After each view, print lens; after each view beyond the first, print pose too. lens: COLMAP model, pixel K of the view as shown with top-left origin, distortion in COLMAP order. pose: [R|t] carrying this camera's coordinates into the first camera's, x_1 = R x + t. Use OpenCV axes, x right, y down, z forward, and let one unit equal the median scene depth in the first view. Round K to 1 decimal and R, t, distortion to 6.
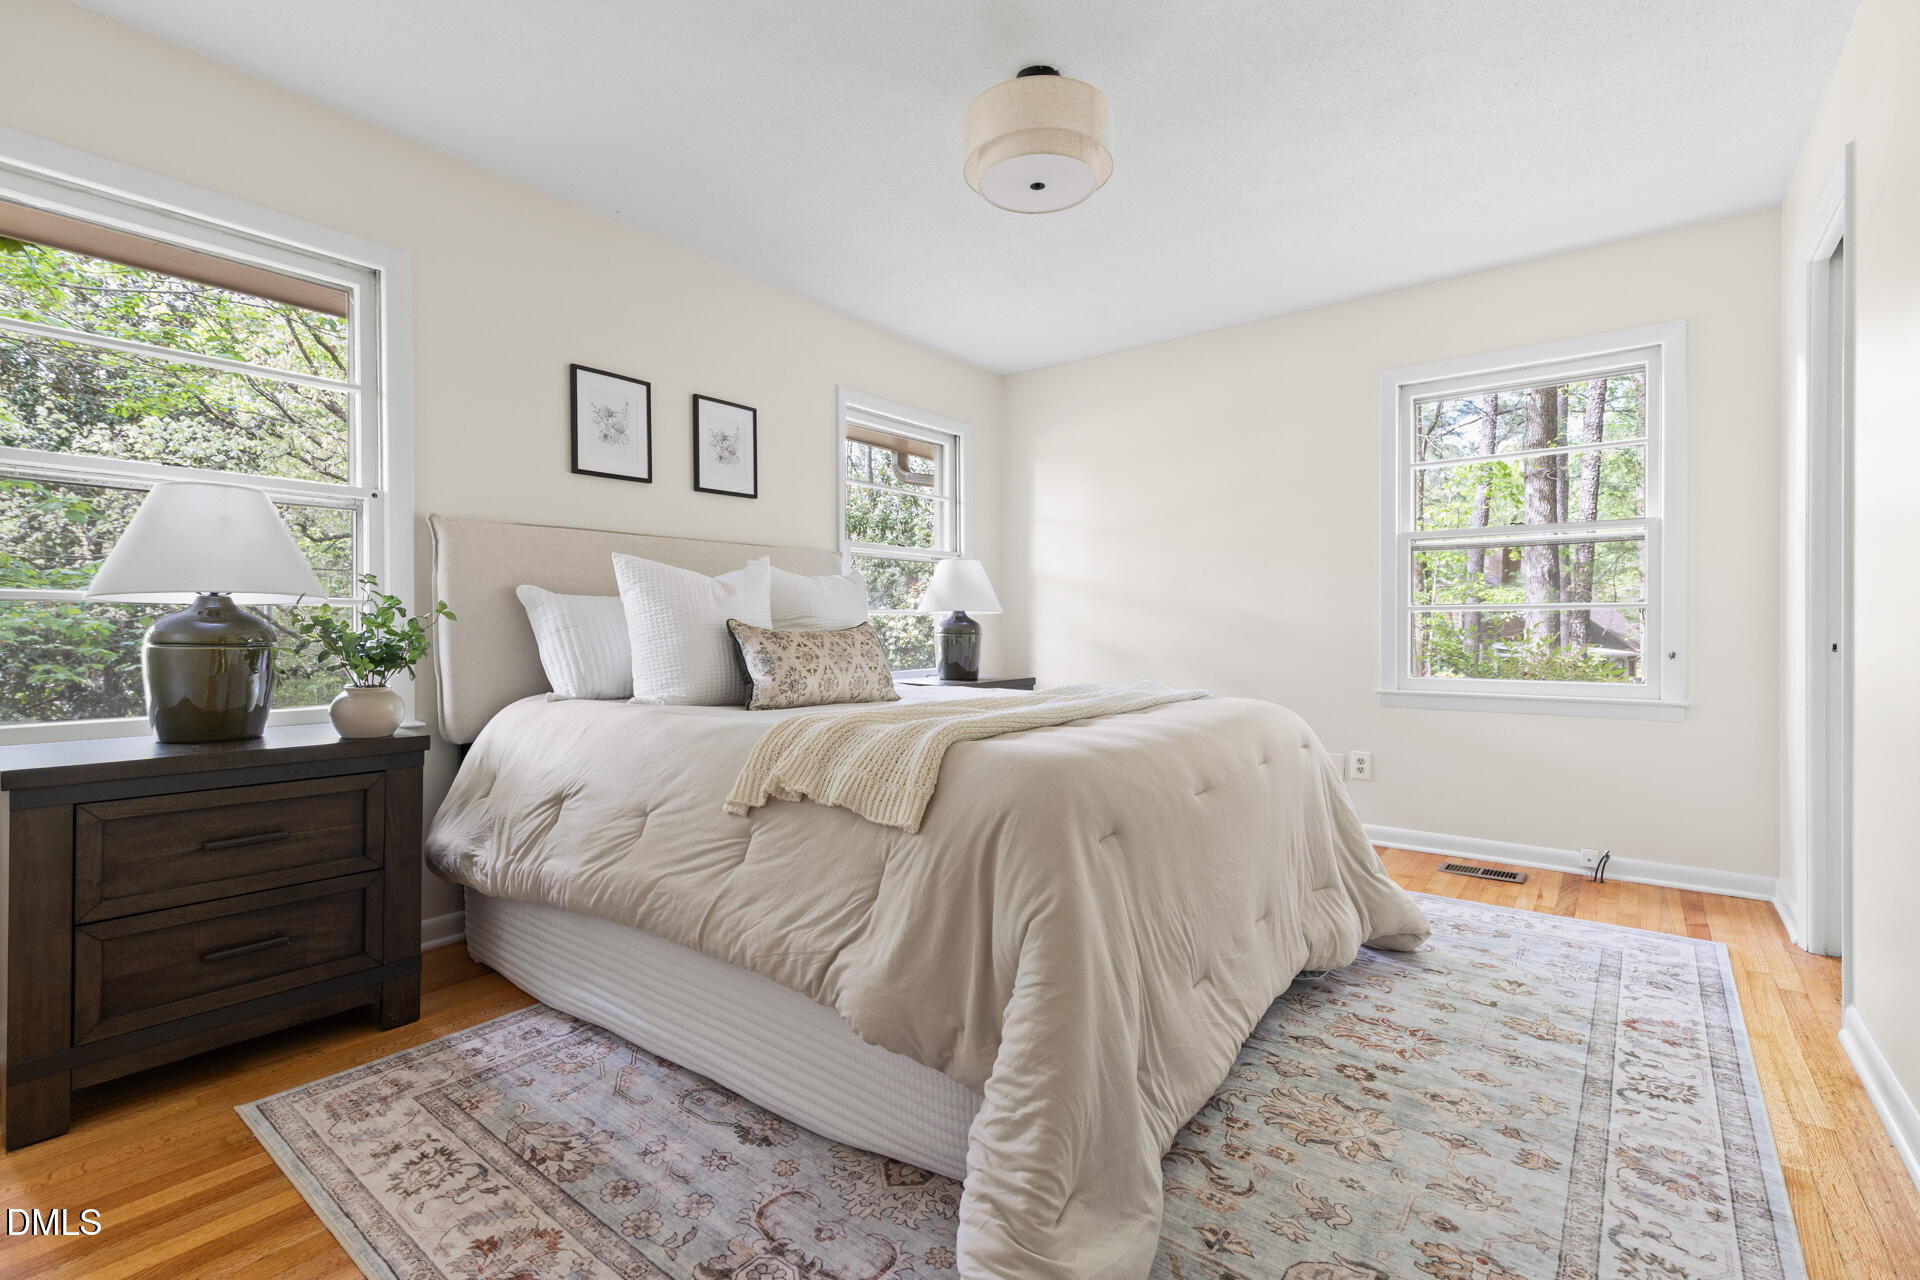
lens RADIAL K [[859.8, 0, 976.8], [0, 859.8, 628.5], [0, 0, 1]] dist [-0.004688, -0.000607]
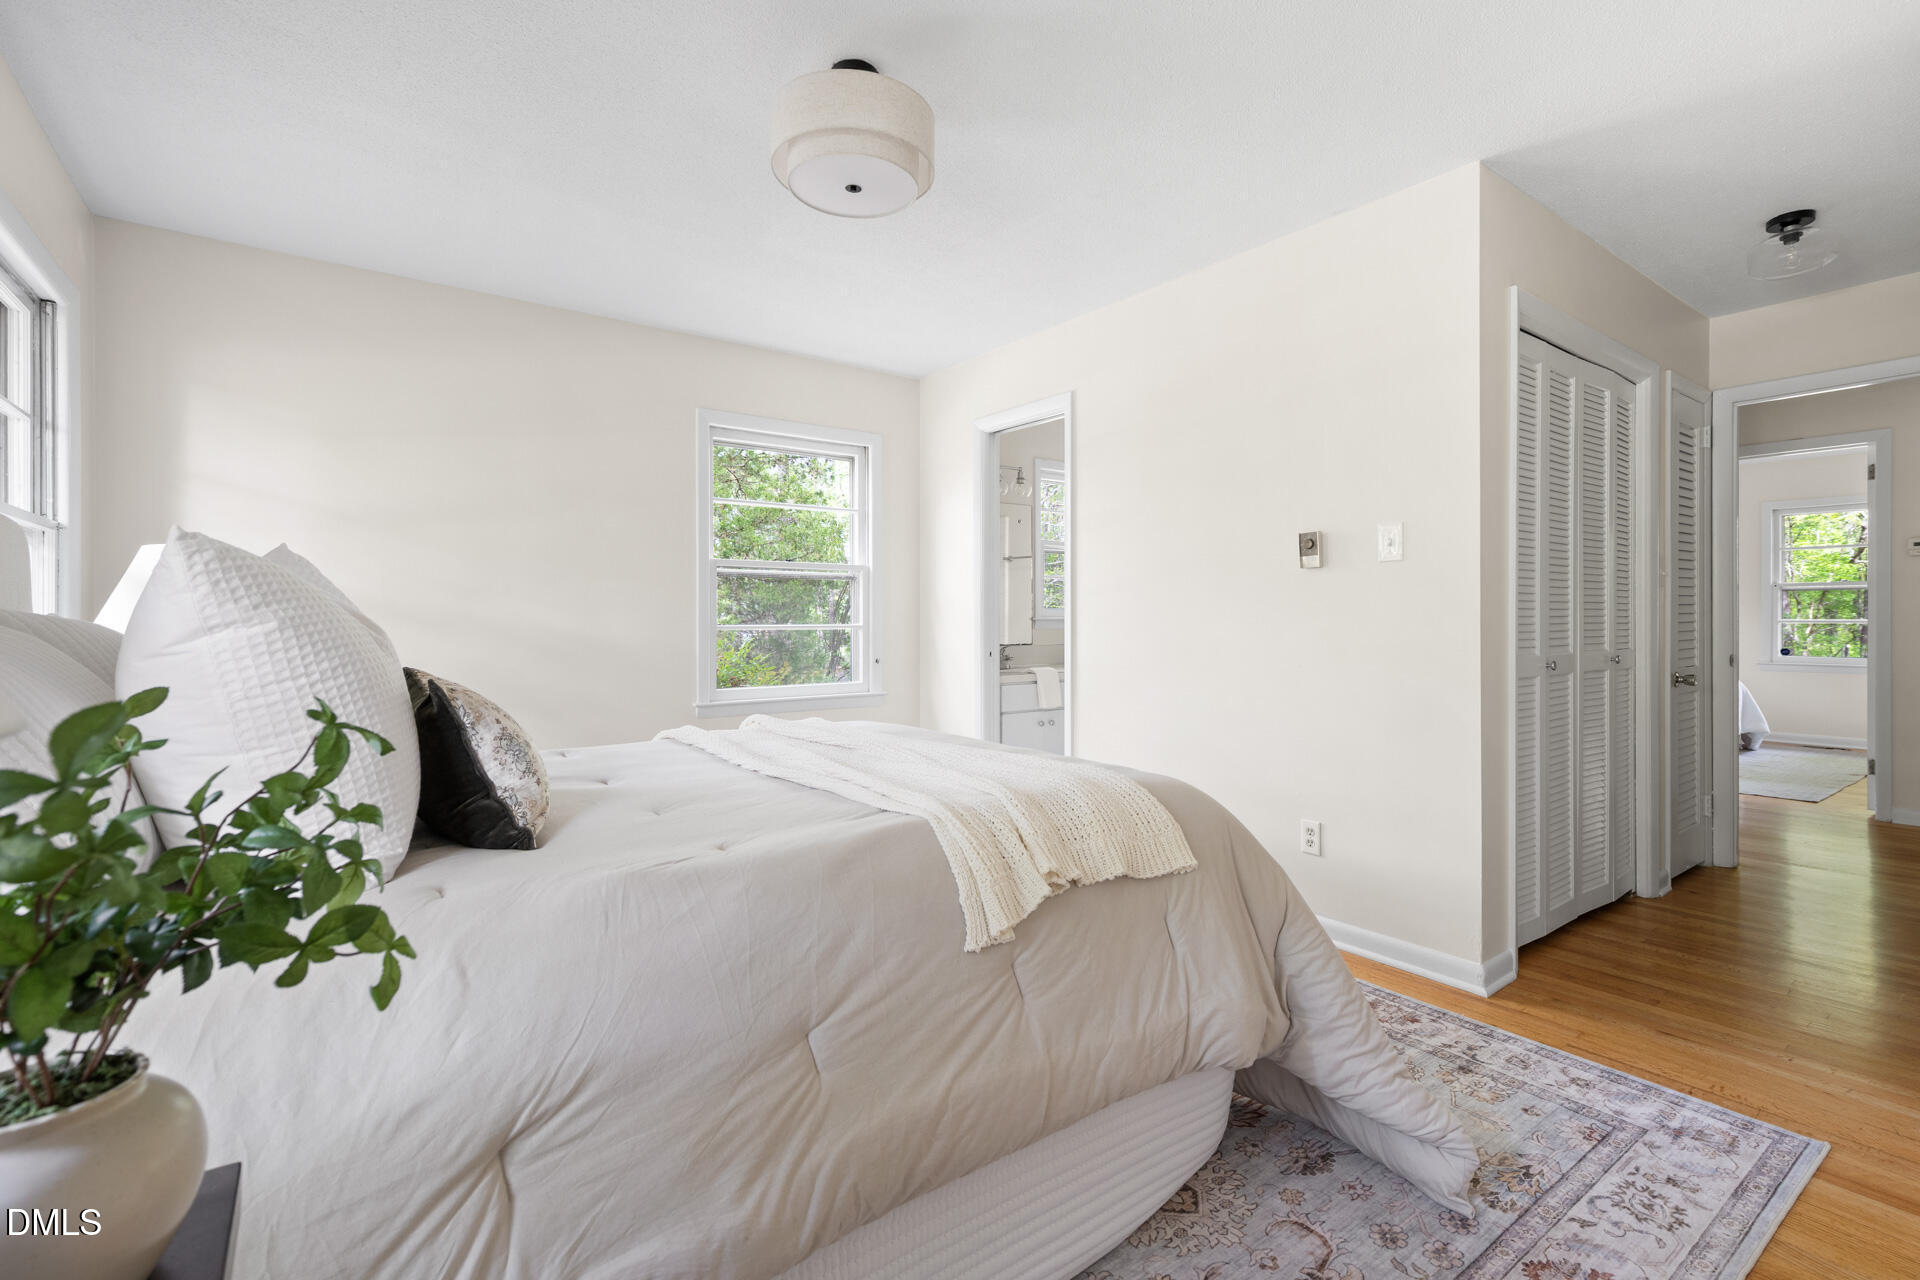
lens RADIAL K [[919.4, 0, 955.9], [0, 919.4, 622.6], [0, 0, 1]] dist [0.004434, 0.001166]
pose [[0.258254, -0.007142, 0.966051, -0.921733], [0.008357, 0.999952, 0.005159, -0.057408], [-0.966041, 0.006741, 0.258301, 0.724682]]
